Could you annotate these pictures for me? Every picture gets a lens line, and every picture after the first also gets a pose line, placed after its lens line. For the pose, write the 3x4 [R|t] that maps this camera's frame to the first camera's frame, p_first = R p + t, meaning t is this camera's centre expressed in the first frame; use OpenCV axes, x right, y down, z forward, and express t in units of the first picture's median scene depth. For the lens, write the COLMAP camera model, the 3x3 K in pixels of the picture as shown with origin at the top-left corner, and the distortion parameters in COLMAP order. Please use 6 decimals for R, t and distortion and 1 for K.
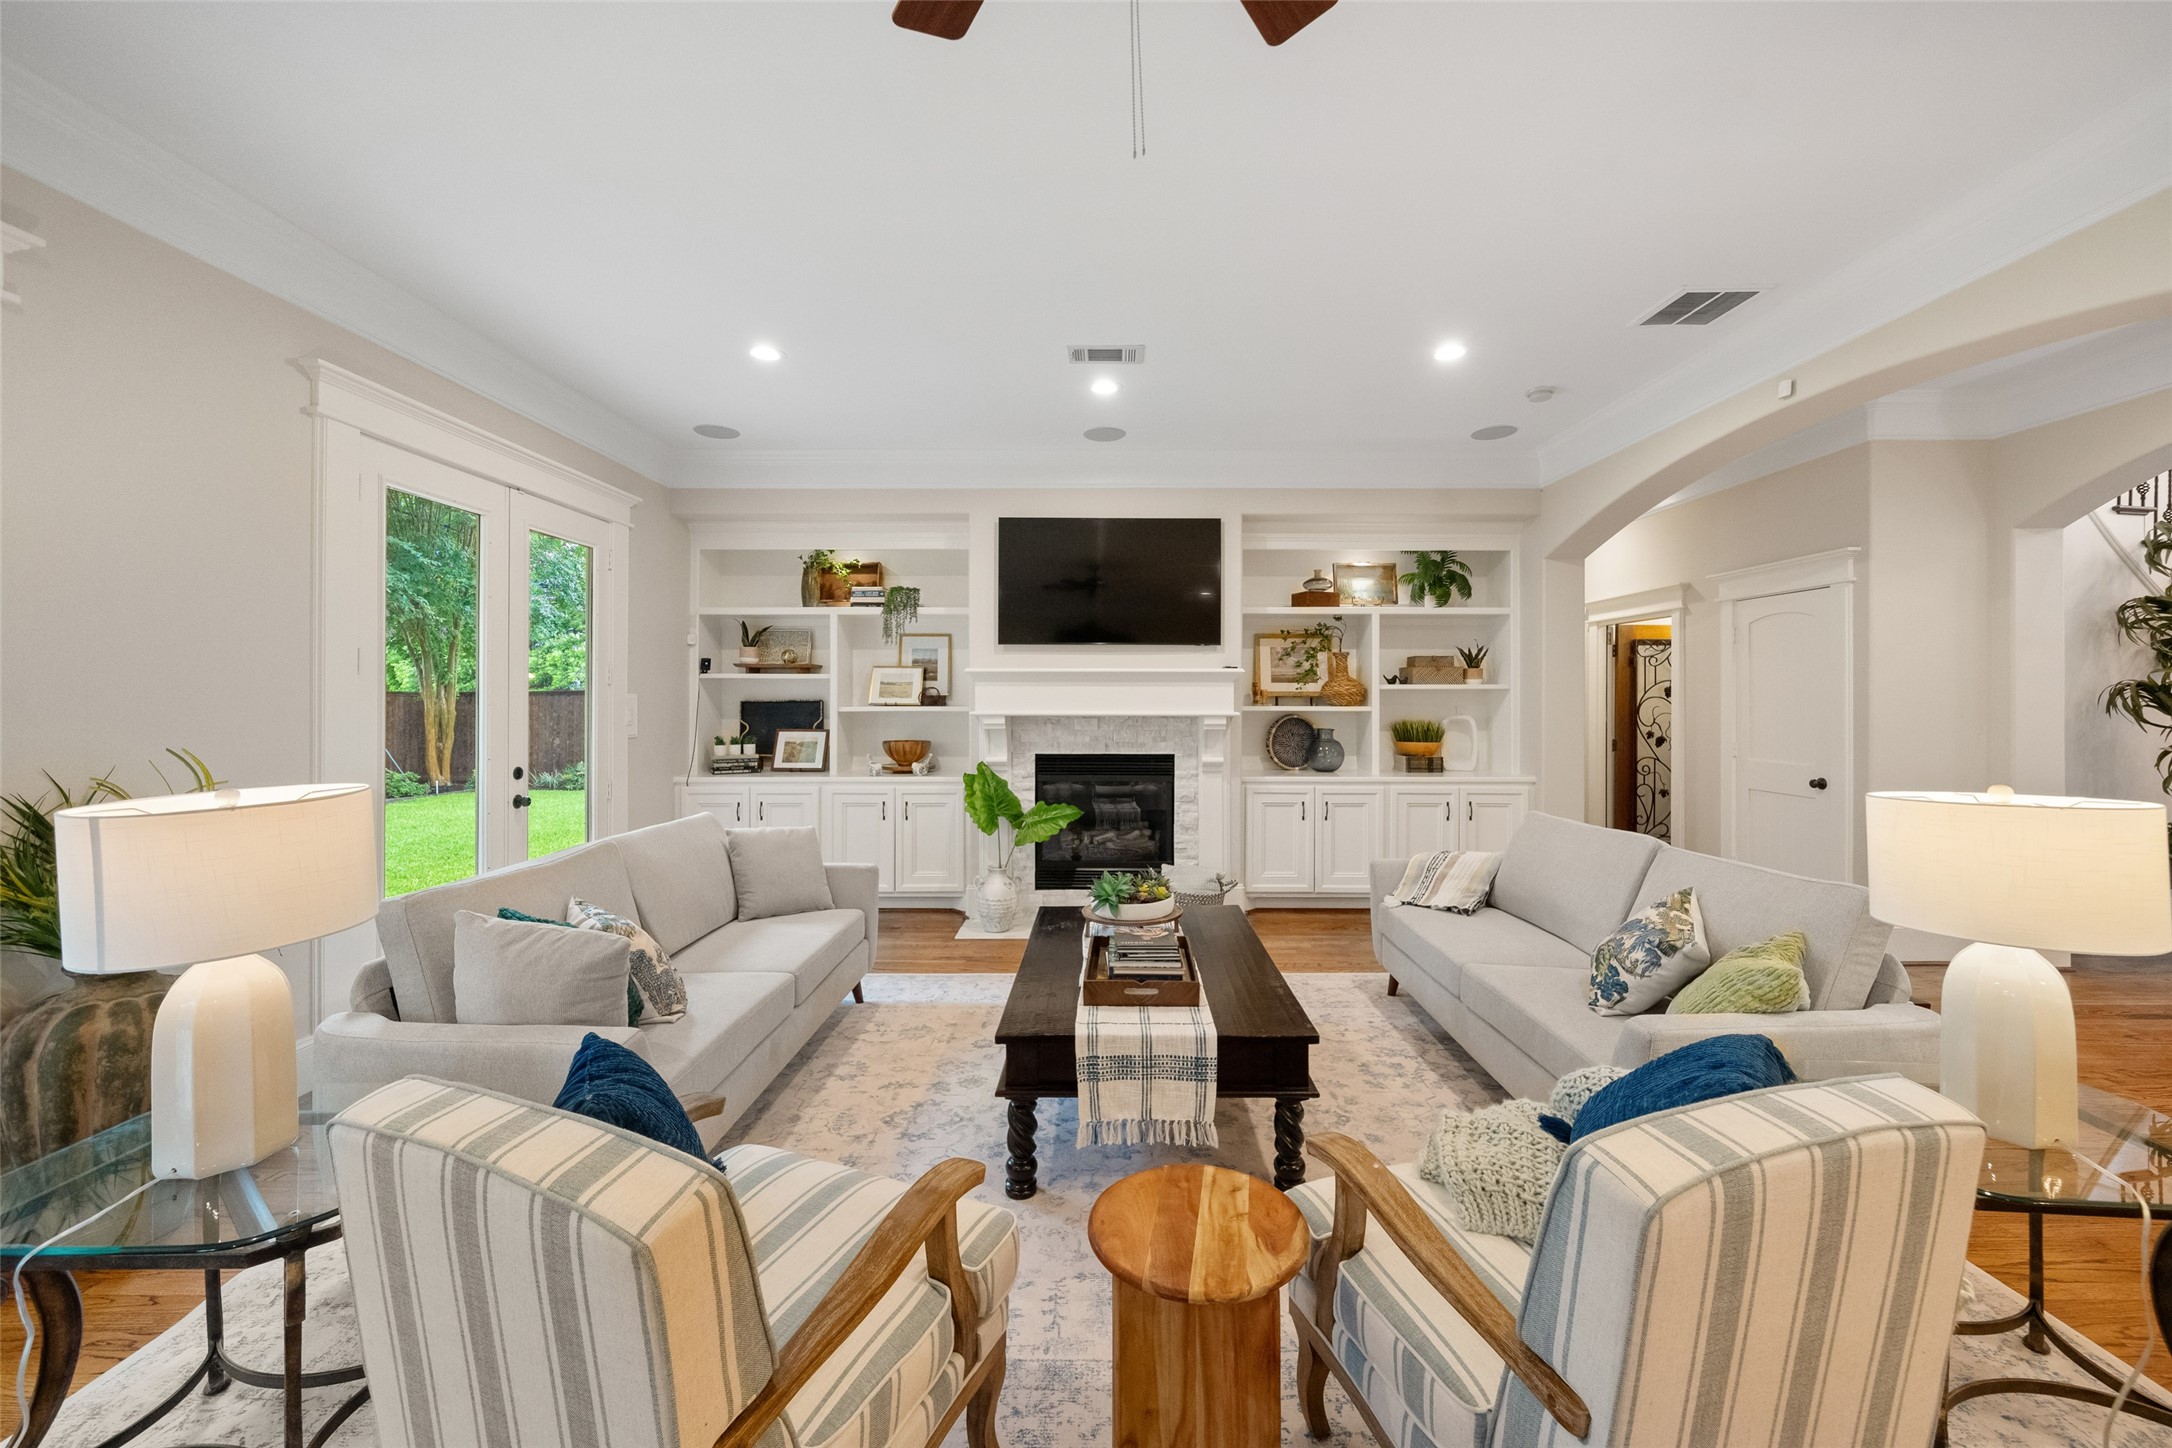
lens RADIAL K [[837.8, 0, 1095.3], [0, 837.8, 697.3], [0, 0, 1]] dist [-0.002277, -0.000100]
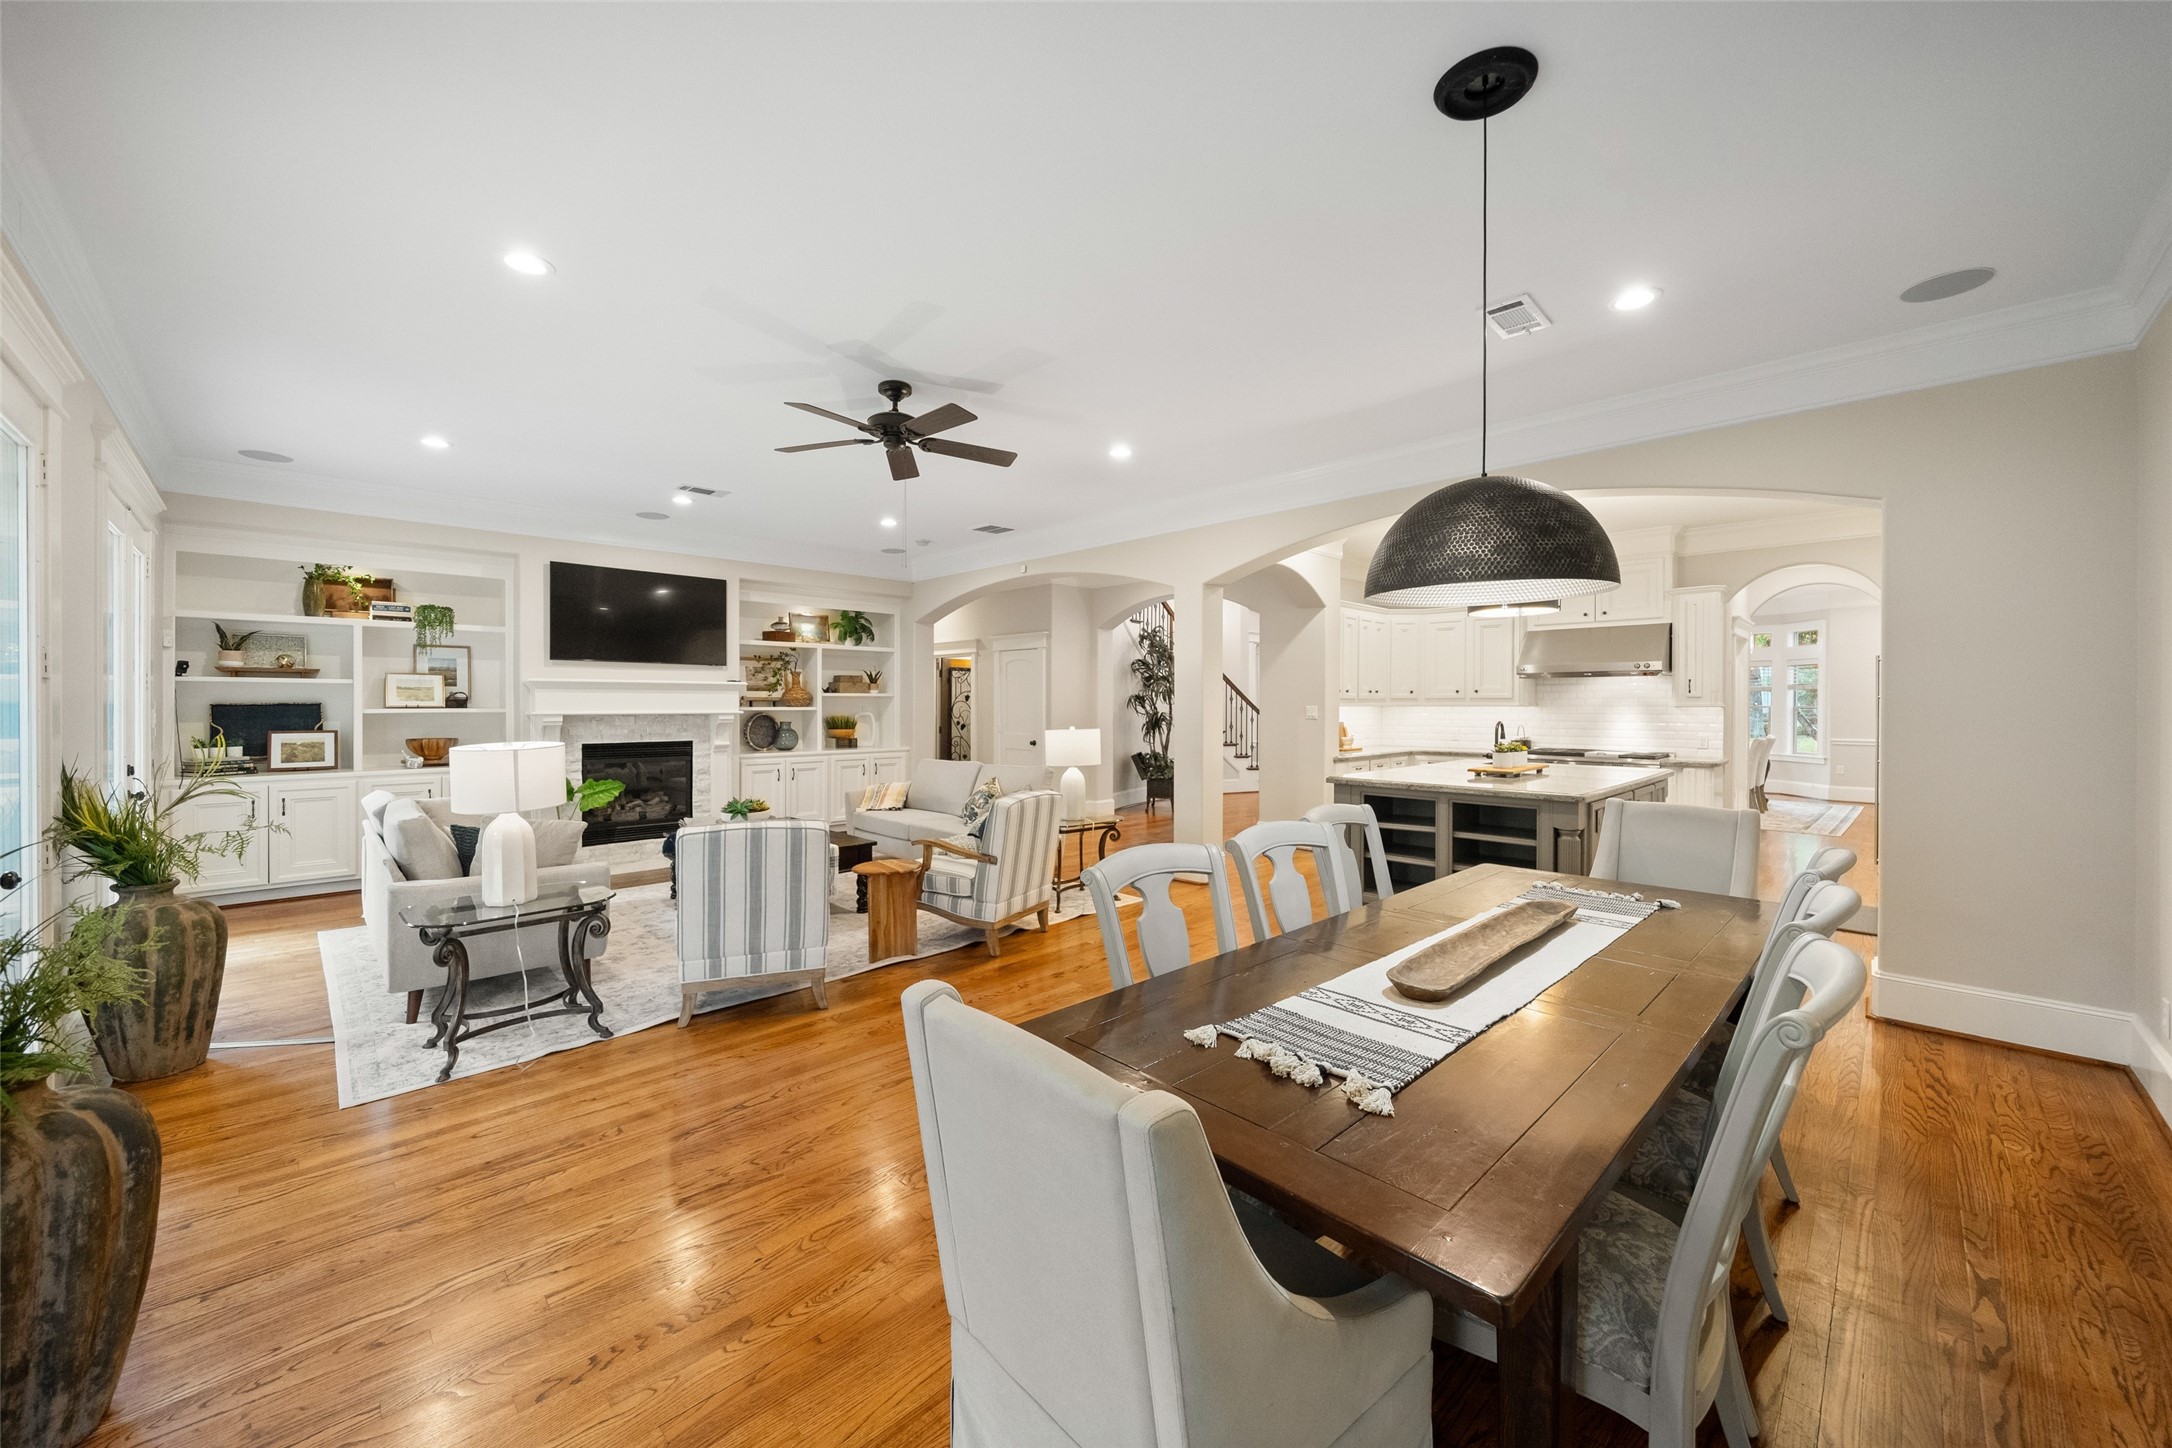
lens RADIAL K [[808.9, 0, 1088.5], [0, 808.9, 702.3], [0, 0, 1]] dist [-0.002888, -0.000312]
pose [[0.709194, 0.000309, 0.705014, -0.375485], [-0.002395, 0.999995, 0.001970, -0.002199], [-0.705010, -0.003086, 0.709191, -0.431313]]
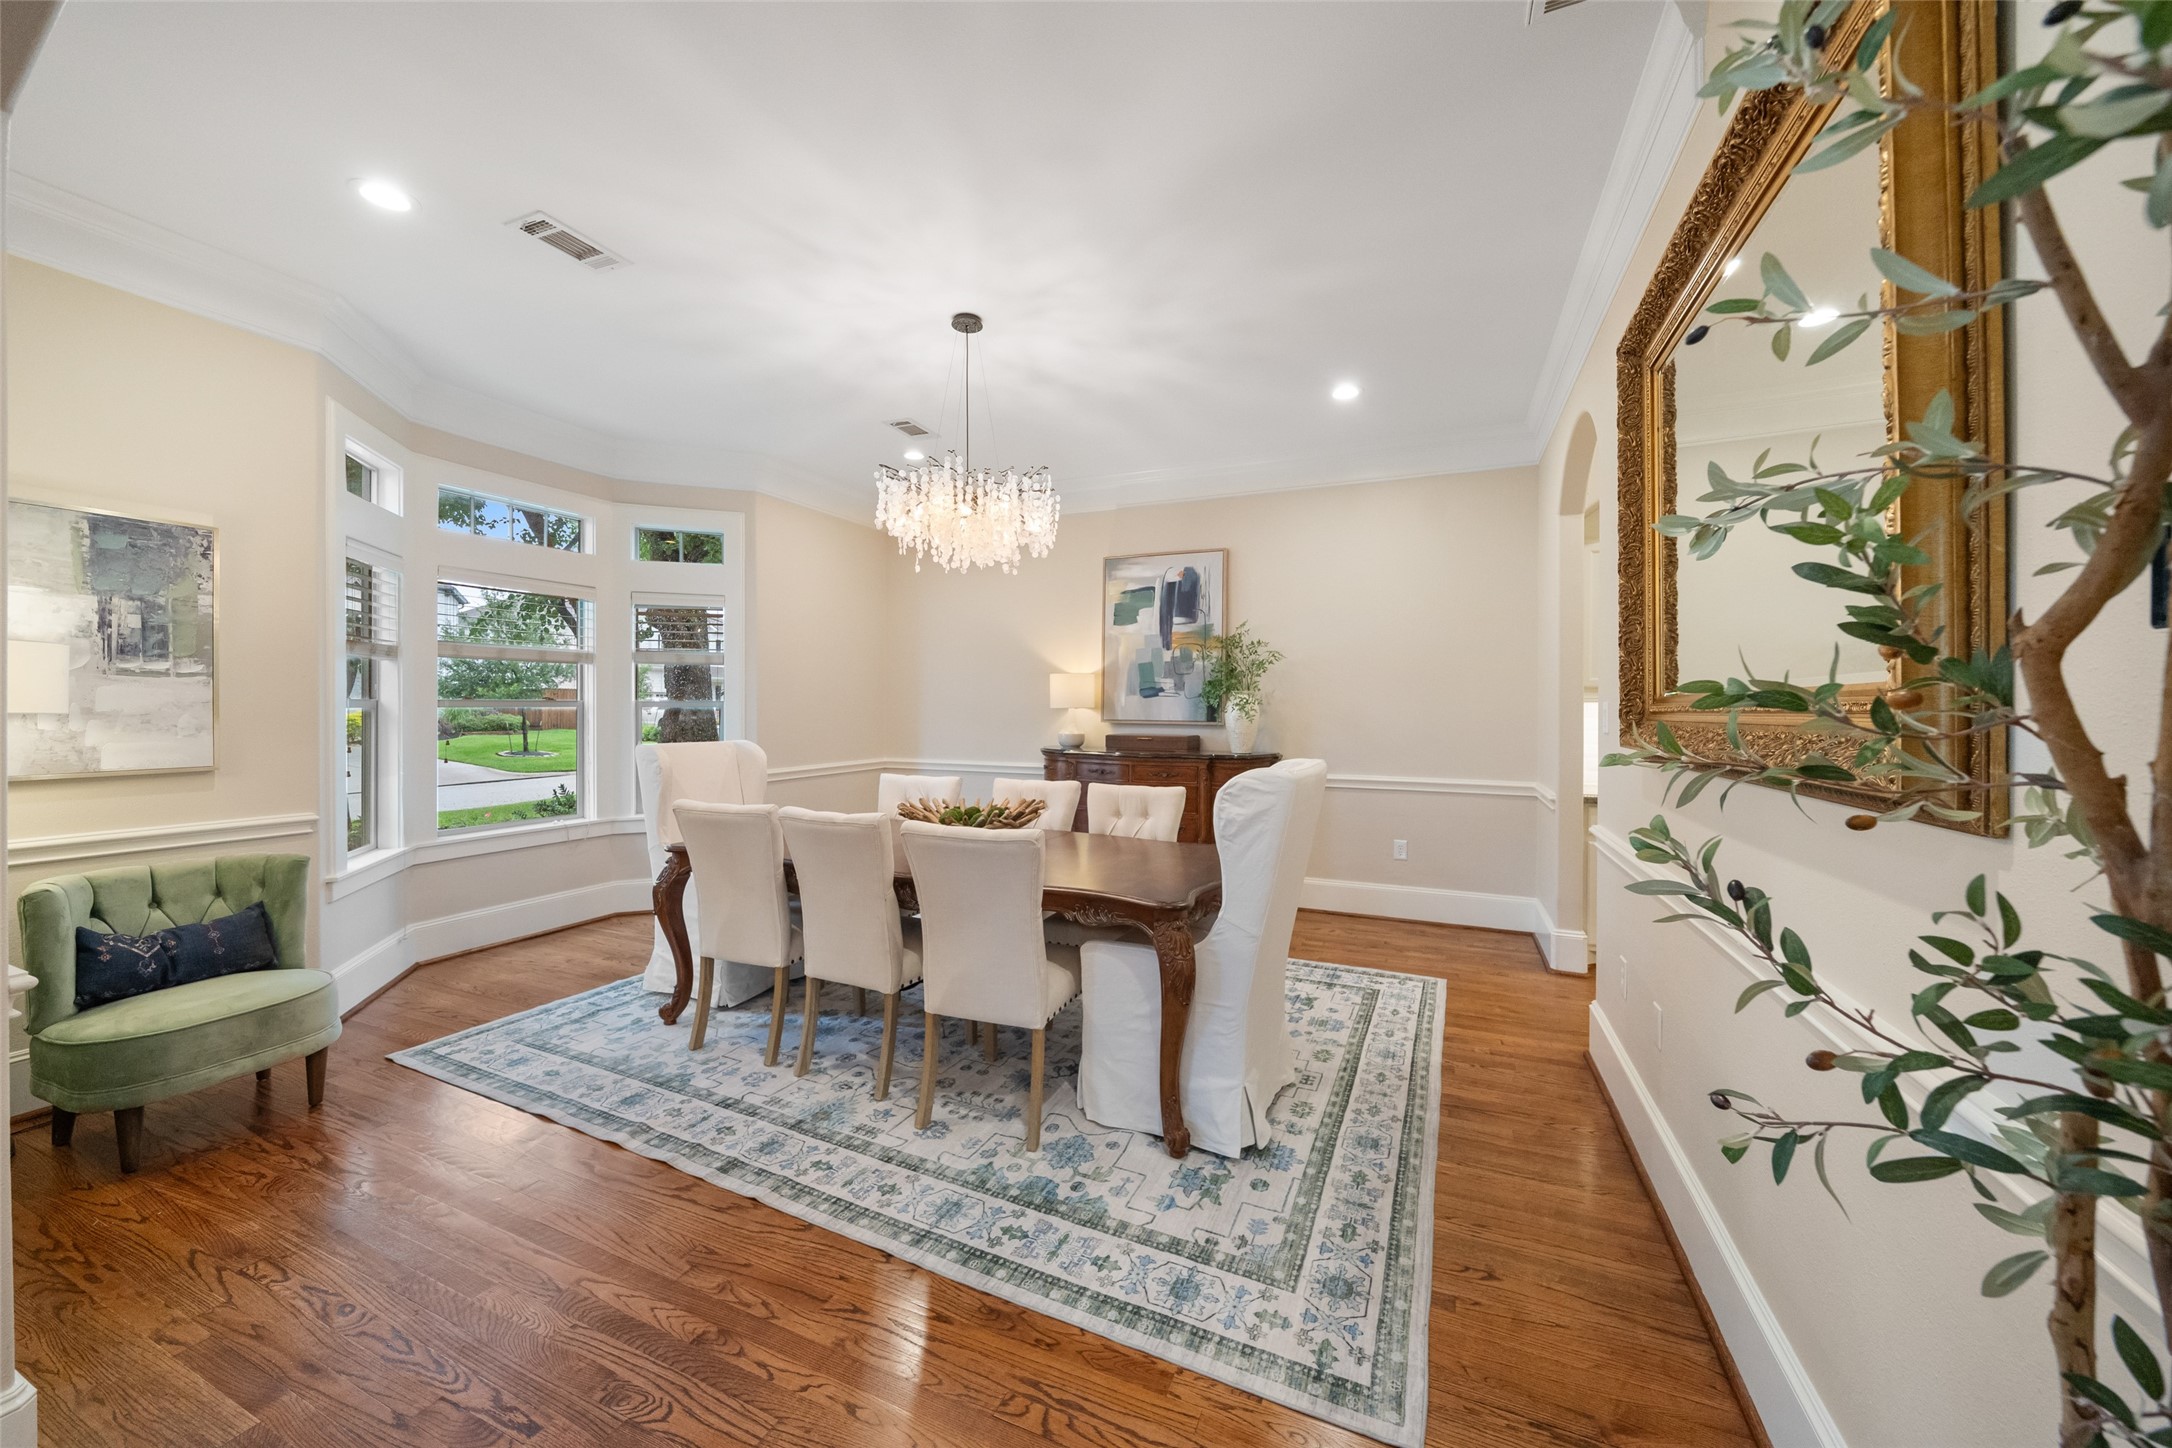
lens RADIAL K [[767.3, 0, 1084.2], [0, 767.3, 708.0], [0, 0, 1]] dist [-0.000790, -0.000062]
pose [[-0.916222, -0.003372, 0.400656, 1.633032], [-0.003600, 0.999994, 0.000183, 0.010207], [-0.400654, -0.001275, -0.916229, 0.339003]]
